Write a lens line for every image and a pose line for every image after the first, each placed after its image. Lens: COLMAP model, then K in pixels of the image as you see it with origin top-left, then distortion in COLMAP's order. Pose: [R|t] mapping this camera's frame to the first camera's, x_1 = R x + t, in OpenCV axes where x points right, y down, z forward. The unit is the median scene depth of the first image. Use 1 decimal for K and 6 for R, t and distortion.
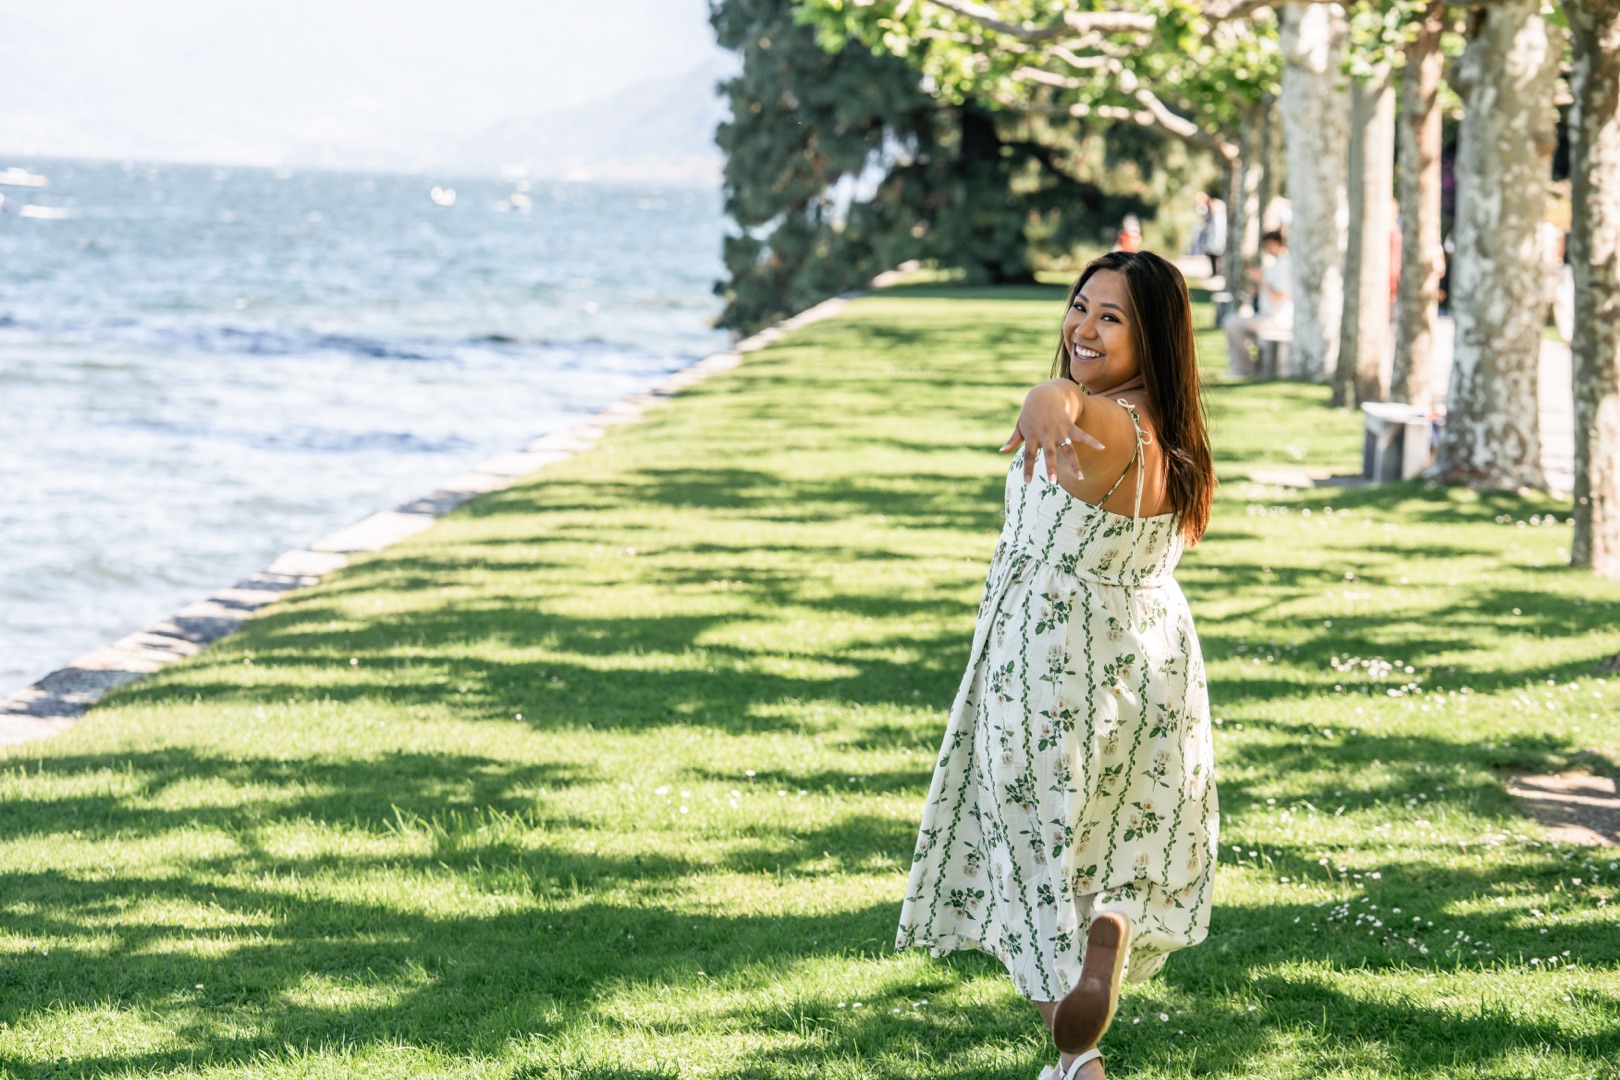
lens RADIAL K [[4503.1, 0, 810.0], [0, 4503.1, 540.0], [0, 0, 1]] dist [-0.086293, 0.017648]
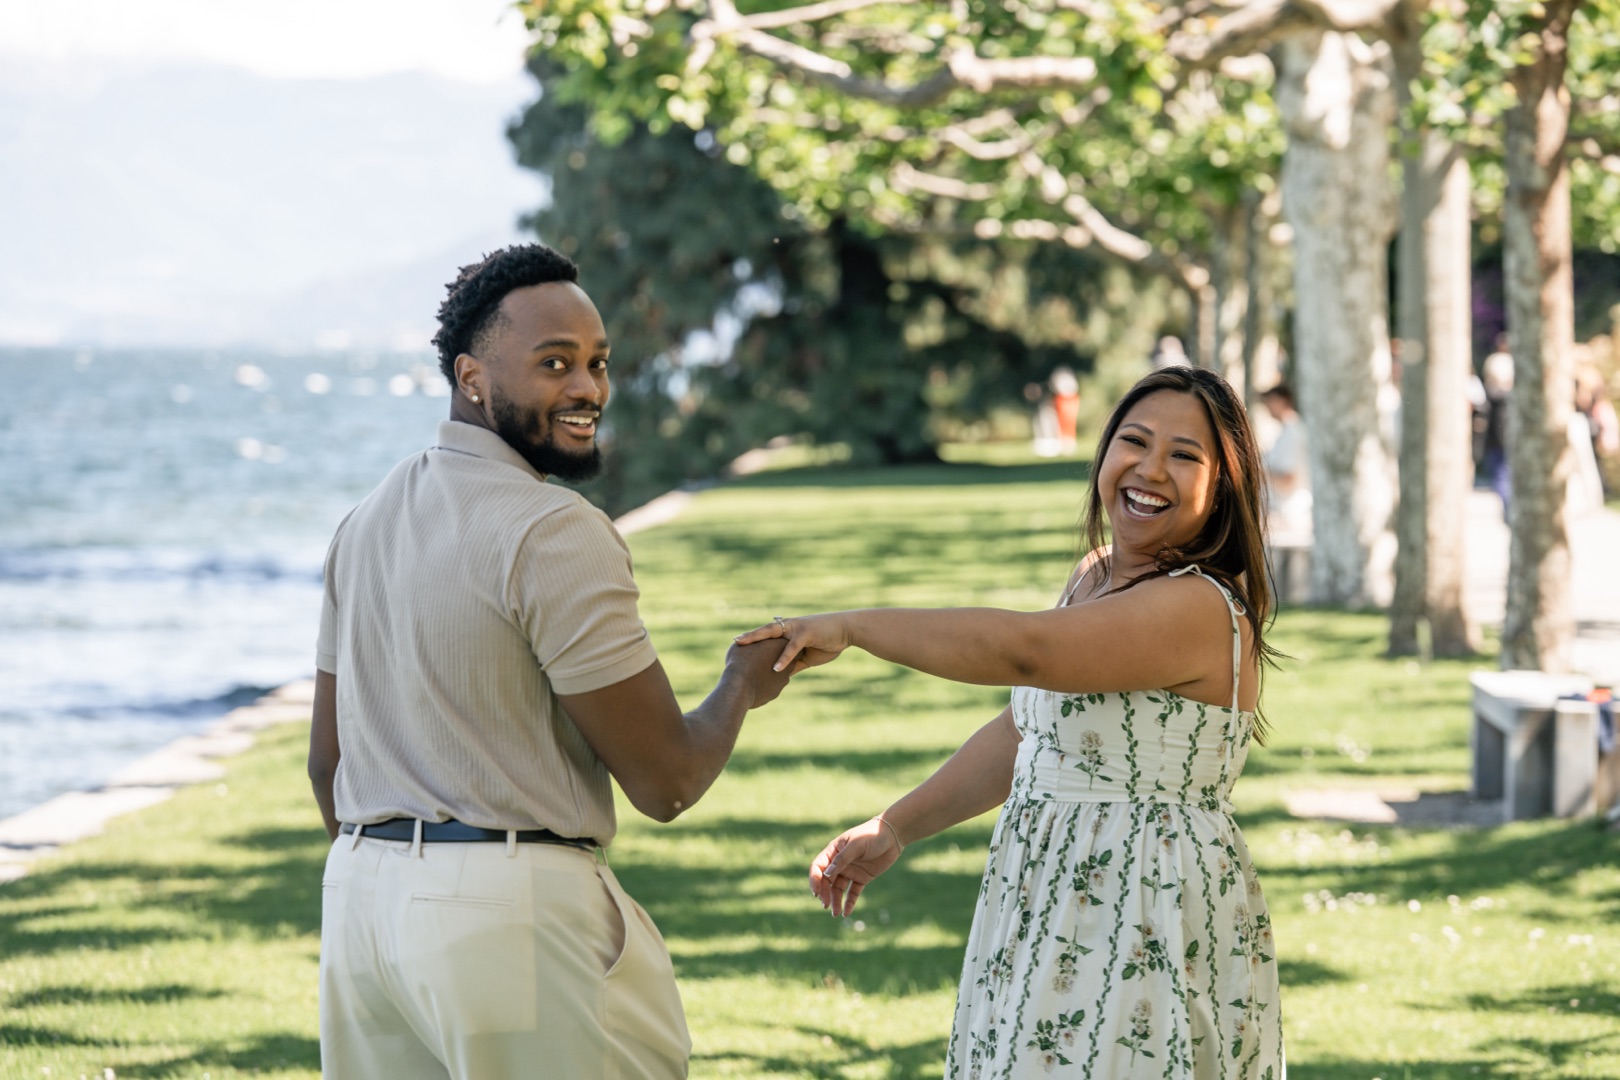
lens RADIAL K [[5186.4, 0, 810.0], [0, 5186.4, 540.0], [0, 0, 1]] dist [0.097446, -2.102974]
pose [[0.999138, -0.035401, 0.021677, 0.020371], [0.036259, 0.998520, -0.040542, -0.022260], [-0.020210, 0.041293, 0.998943, 0.300266]]
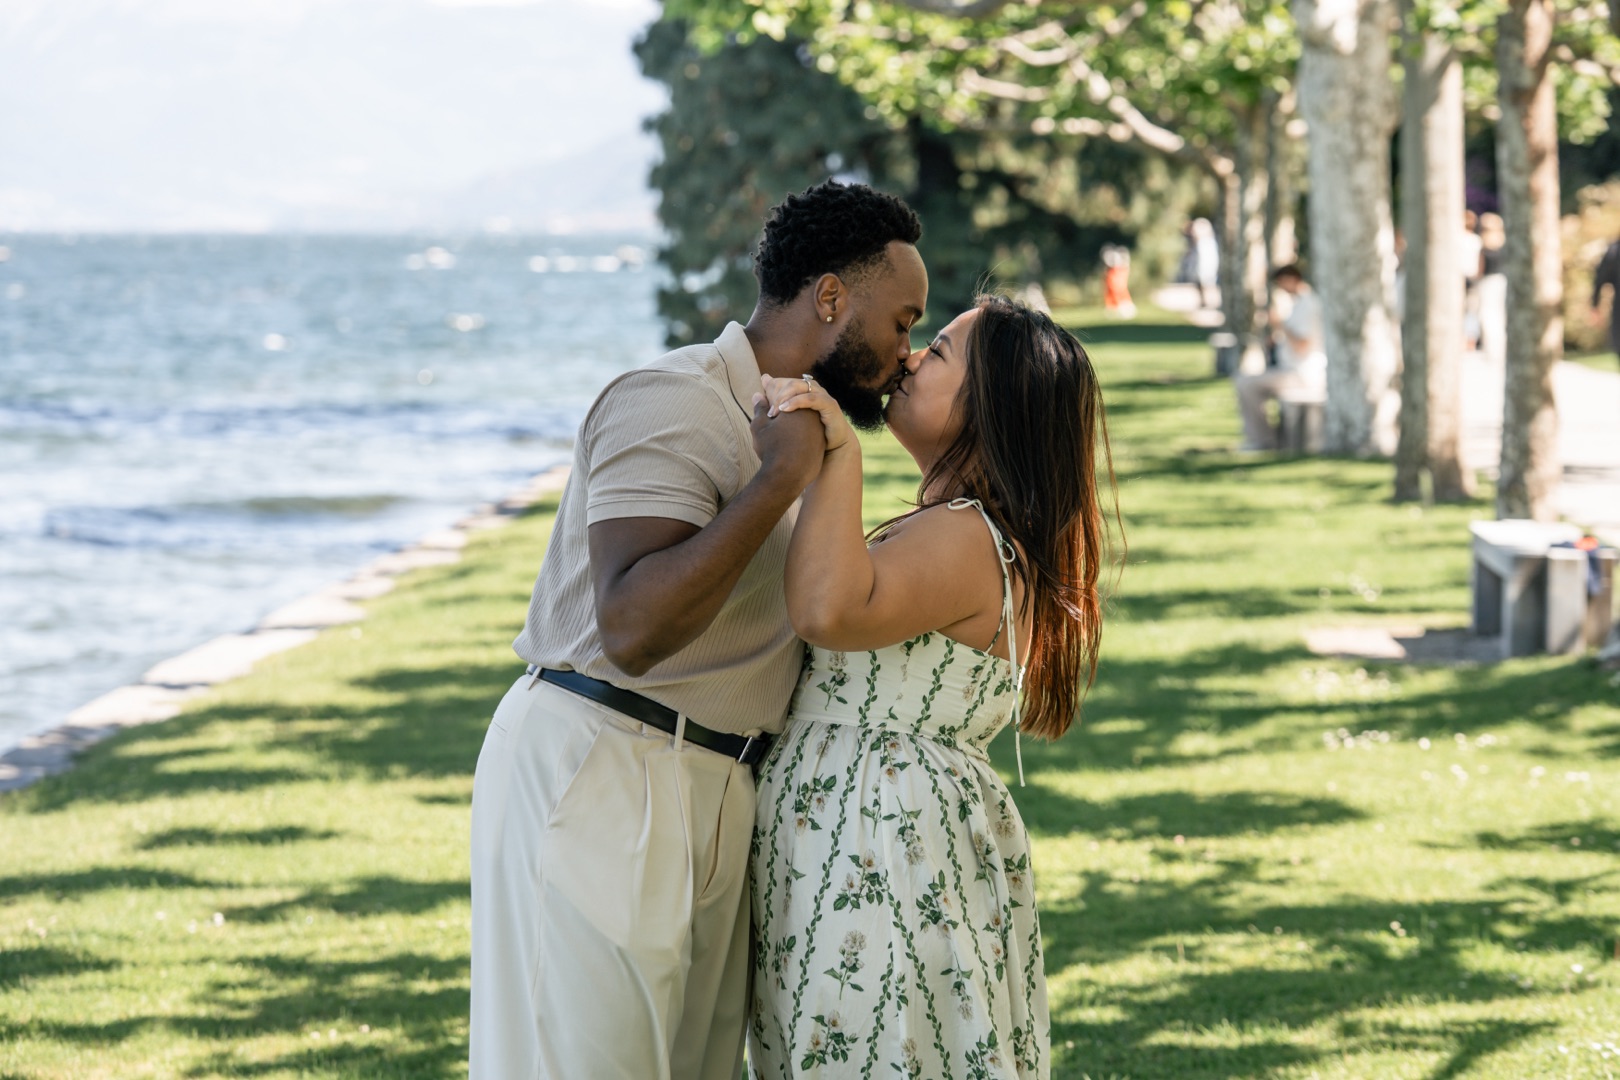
lens RADIAL K [[4347.5, 0, 810.0], [0, 4347.5, 540.0], [0, 0, 1]] dist [-0.102284, -0.981807]
pose [[0.999056, -0.043432, -0.000589, 0.024651], [0.043427, 0.999034, -0.006680, -0.026511], [0.000878, 0.006648, 0.999978, 0.343608]]
